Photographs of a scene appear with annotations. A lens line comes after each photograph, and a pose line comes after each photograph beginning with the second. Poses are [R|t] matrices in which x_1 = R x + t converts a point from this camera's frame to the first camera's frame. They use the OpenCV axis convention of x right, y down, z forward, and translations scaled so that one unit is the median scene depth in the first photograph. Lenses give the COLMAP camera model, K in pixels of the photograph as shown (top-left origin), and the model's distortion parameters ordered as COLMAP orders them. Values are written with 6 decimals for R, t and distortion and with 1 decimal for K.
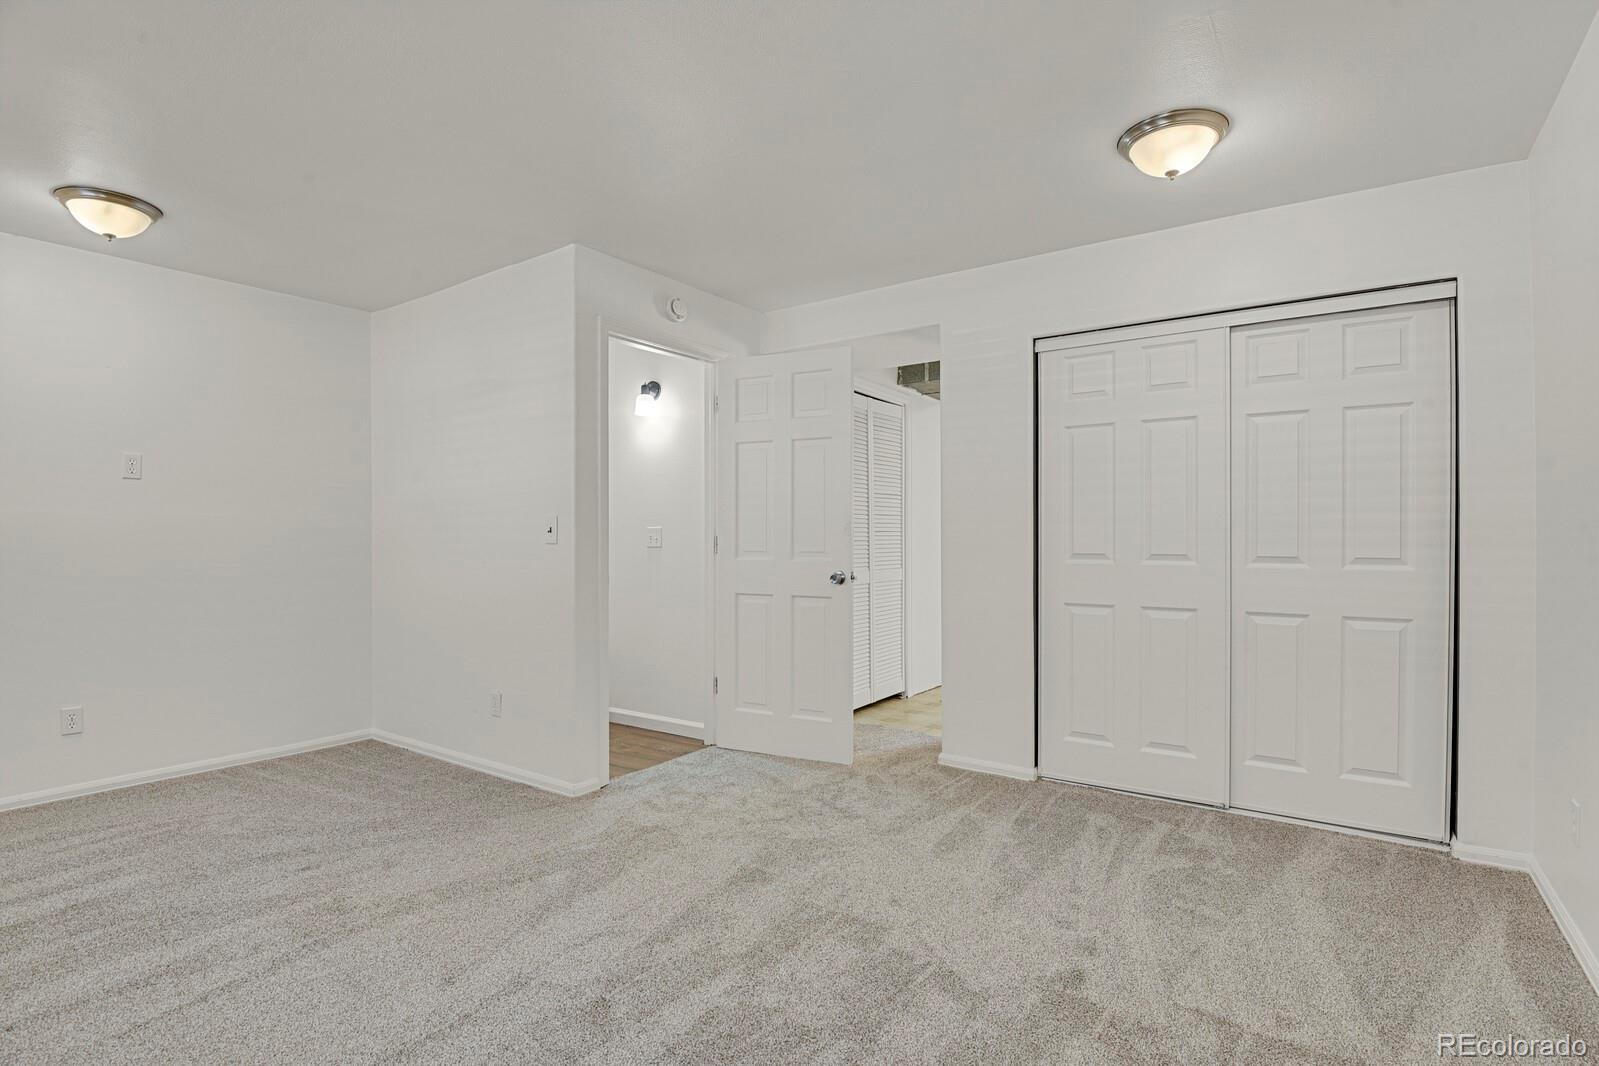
lens RADIAL K [[784.9, 0, 799.7], [0, 784.9, 538.7], [0, 0, 1]] dist [-0.021399, -0.005415]
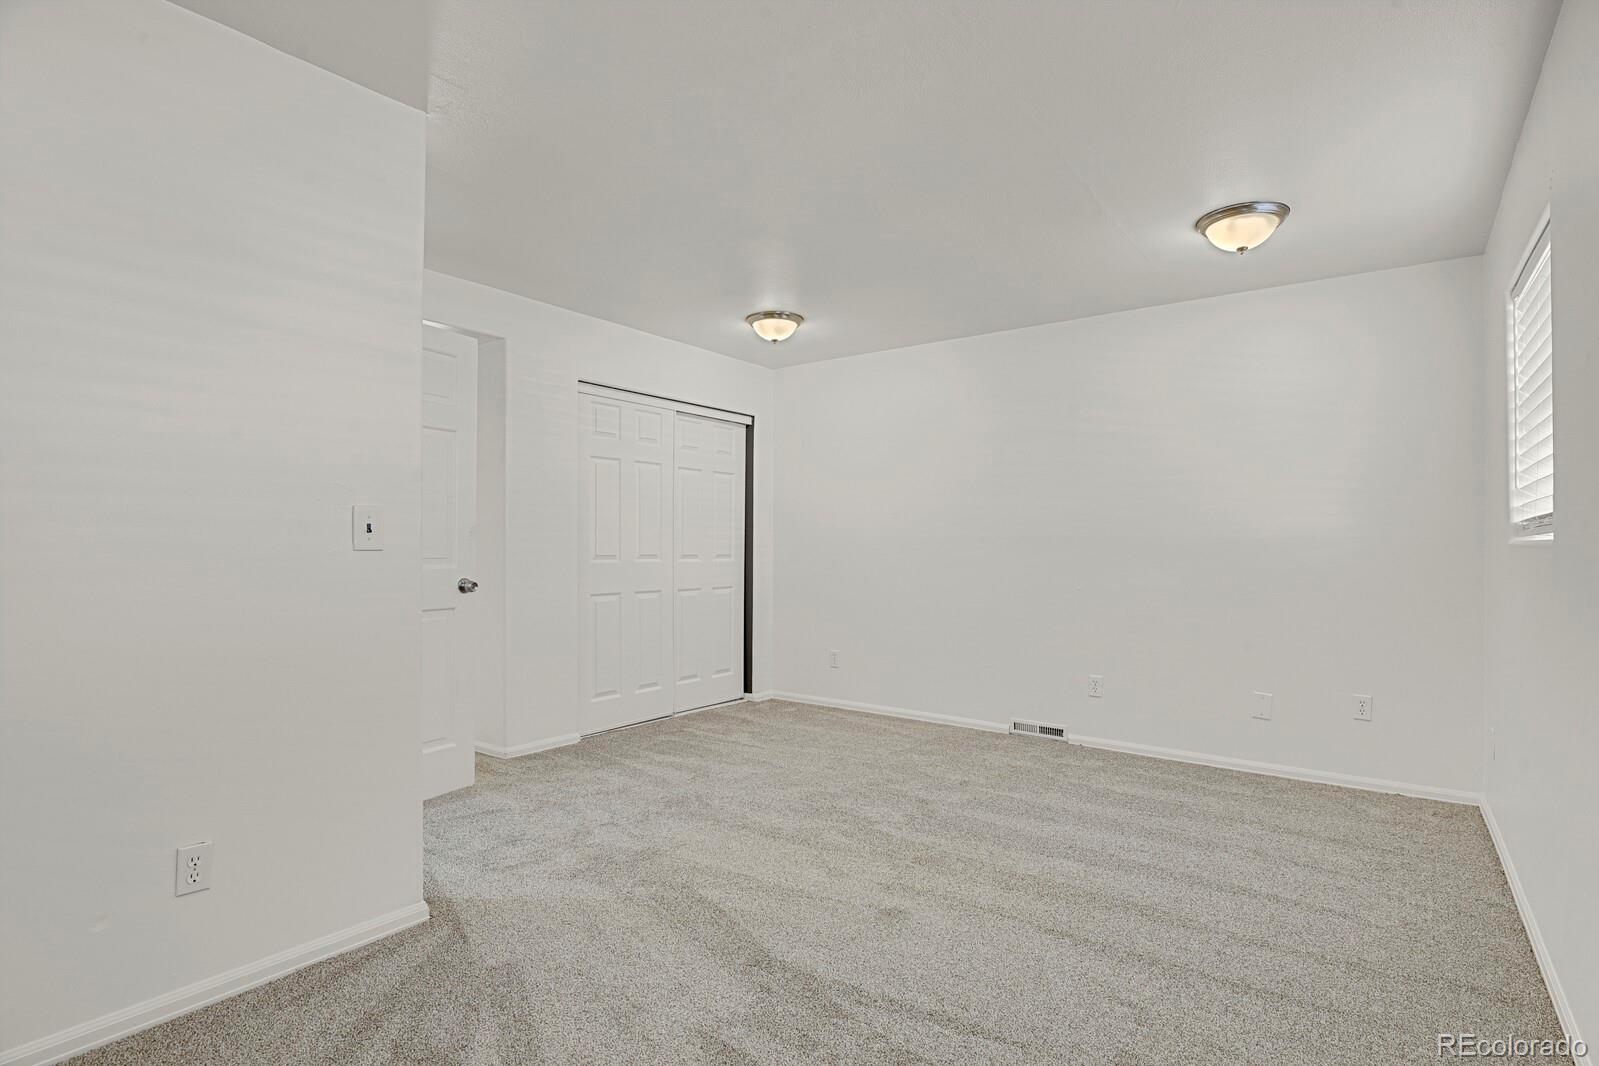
lens RADIAL K [[784.9, 0, 799.7], [0, 784.9, 538.7], [0, 0, 1]] dist [-0.021399, -0.005415]
pose [[0.027769, 0.008318, 0.999580, -1.092719], [0.001842, 0.999963, -0.008372, 0.003145], [-0.999613, 0.002074, 0.027753, 0.738354]]
